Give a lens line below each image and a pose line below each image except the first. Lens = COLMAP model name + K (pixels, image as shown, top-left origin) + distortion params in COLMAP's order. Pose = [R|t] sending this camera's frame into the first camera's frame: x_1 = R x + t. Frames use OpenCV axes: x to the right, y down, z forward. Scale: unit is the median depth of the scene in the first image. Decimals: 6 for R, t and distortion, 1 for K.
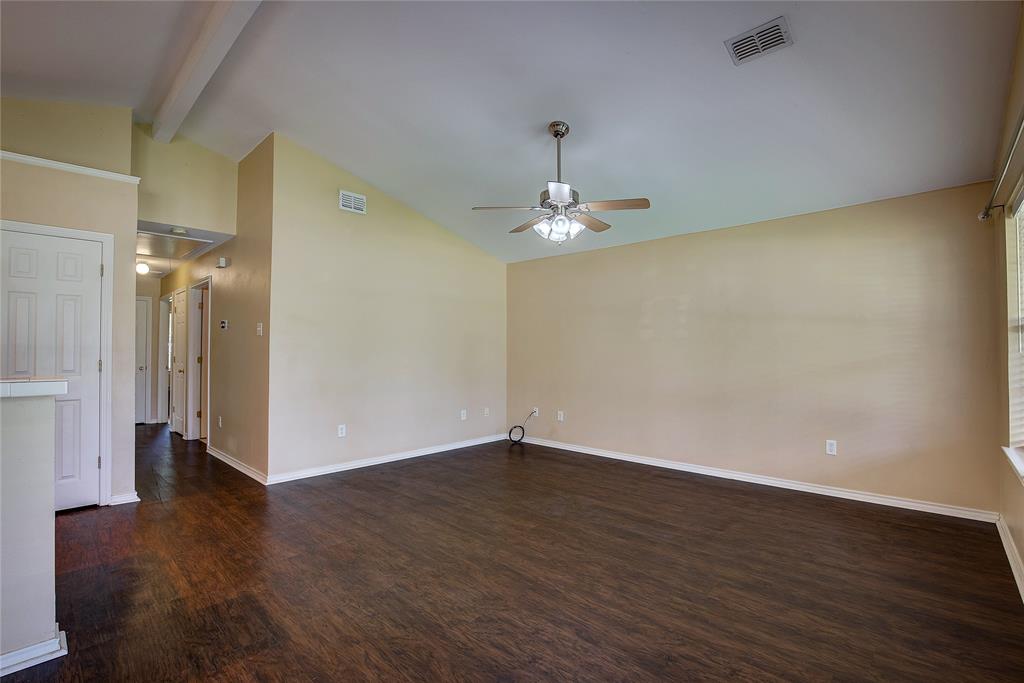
lens RADIAL K [[466.8, 0, 512.9], [0, 466.8, 342.2], [0, 0, 1]] dist [-0.039738, 0.009160]
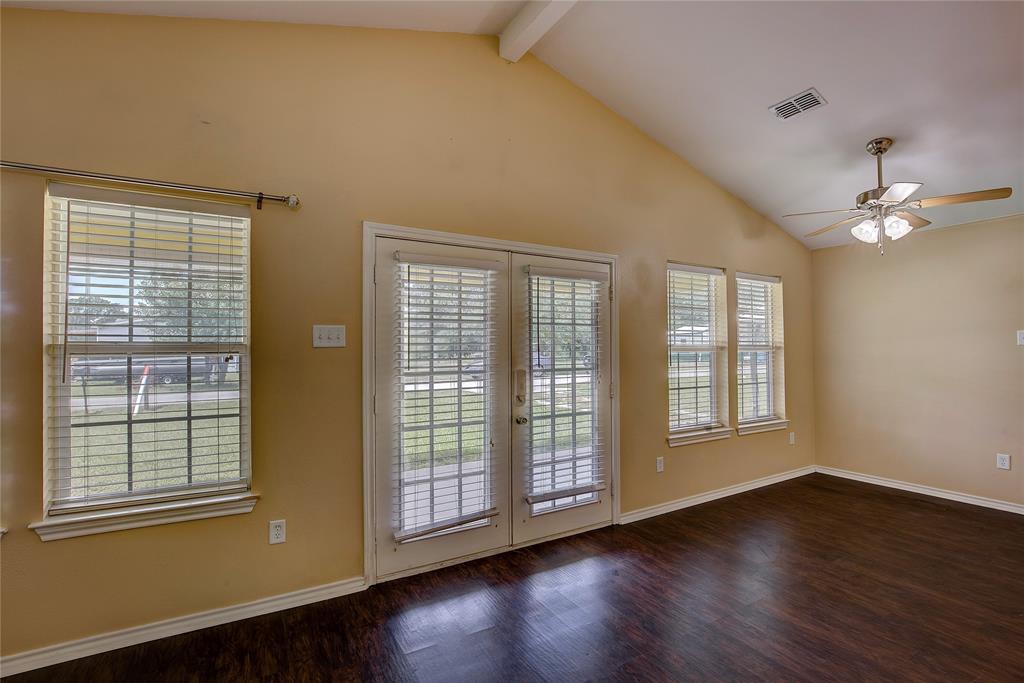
lens RADIAL K [[458.2, 0, 509.0], [0, 458.2, 341.2], [0, 0, 1]] dist [-0.036559, 0.000706]
pose [[-0.955422, 0.007265, 0.295155, -0.017997], [-0.001403, 0.999574, -0.029143, -0.020821], [-0.295241, -0.028258, -0.955005, 0.931692]]
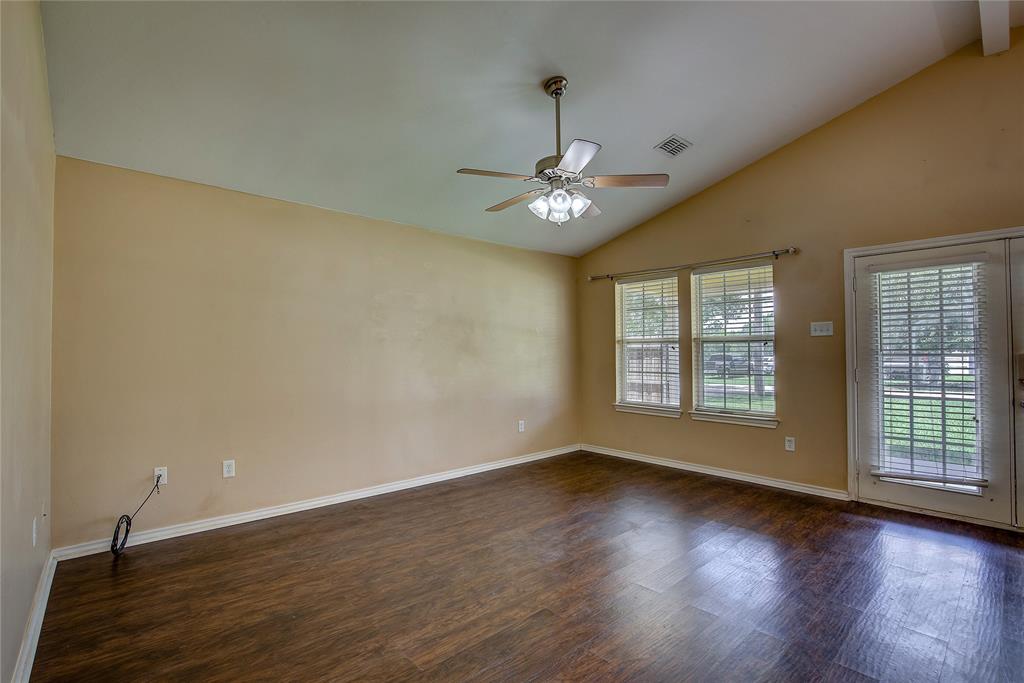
lens RADIAL K [[466.8, 0, 512.9], [0, 466.8, 342.2], [0, 0, 1]] dist [-0.039738, 0.009160]
pose [[0.086906, 0.022909, 0.995953, -0.712805], [-0.012898, 0.999678, -0.021869, 0.017089], [-0.996133, -0.010945, 0.087174, 0.988371]]
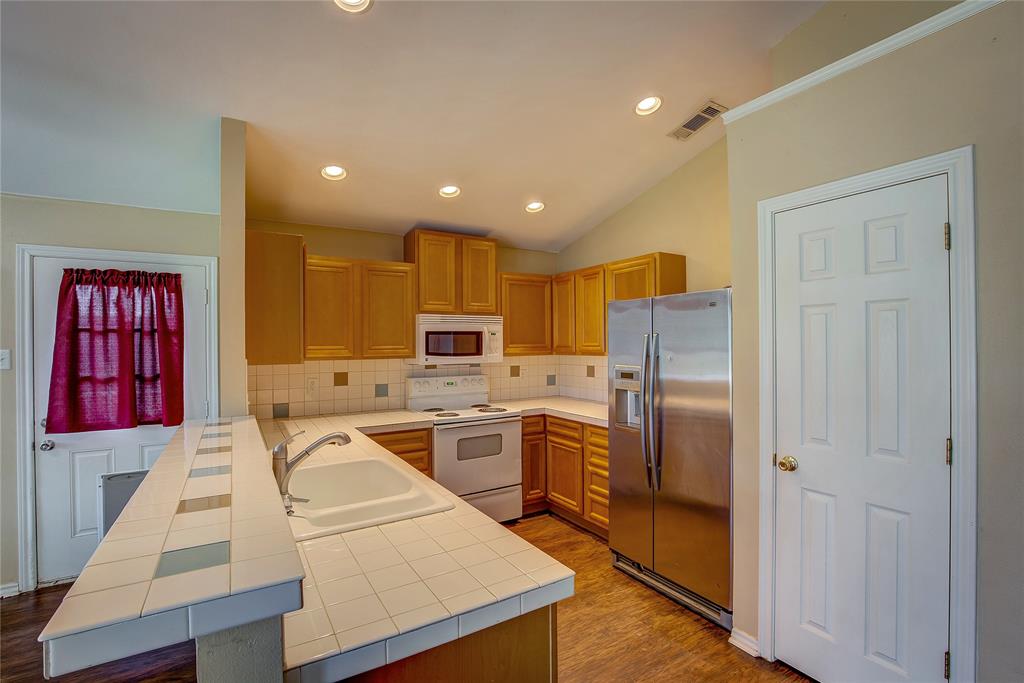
lens RADIAL K [[466.8, 0, 512.9], [0, 466.8, 342.2], [0, 0, 1]] dist [-0.039738, 0.009160]
pose [[-0.262244, 0.000108, -0.965001, -0.363099], [0.025057, 0.999664, -0.006697, -0.061486], [0.964676, -0.025936, -0.262159, 0.698613]]
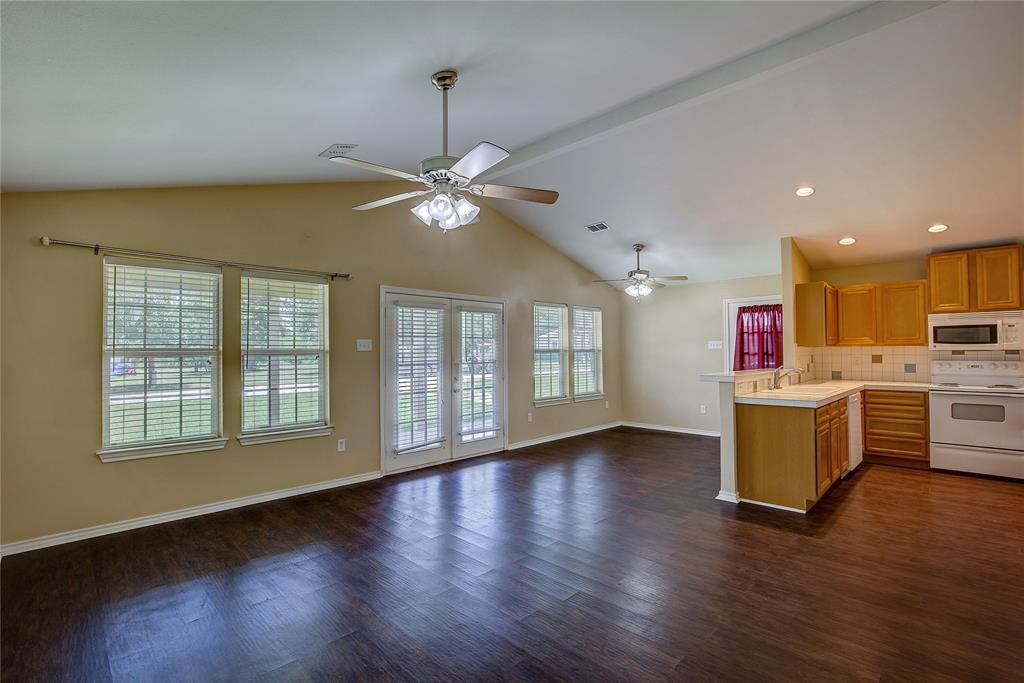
lens RADIAL K [[466.8, 0, 512.9], [0, 466.8, 342.2], [0, 0, 1]] dist [-0.039738, 0.009160]
pose [[-0.999512, 0.007684, 0.030284, -0.029791], [0.006647, 0.999393, -0.034191, -0.007438], [-0.030528, -0.033973, -0.998956, 1.707827]]
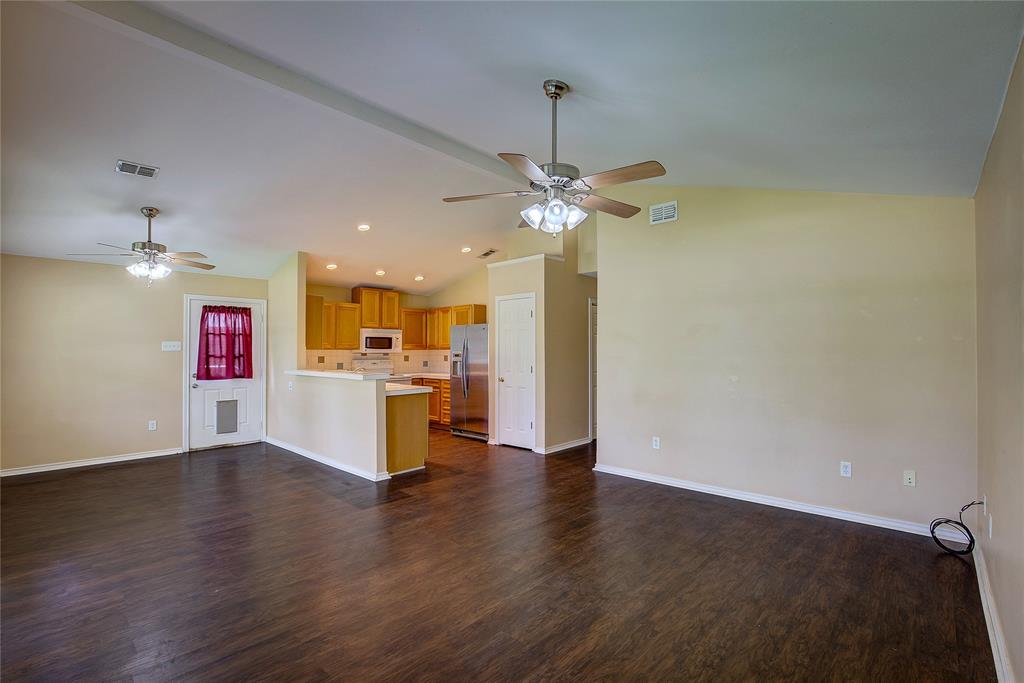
lens RADIAL K [[466.8, 0, 512.9], [0, 466.8, 342.2], [0, 0, 1]] dist [-0.039738, 0.009160]
pose [[0.009817, -0.018338, -0.999784, 0.853934], [0.017231, 0.999686, -0.018167, -0.021242], [0.999803, -0.017049, 0.010130, 0.902312]]
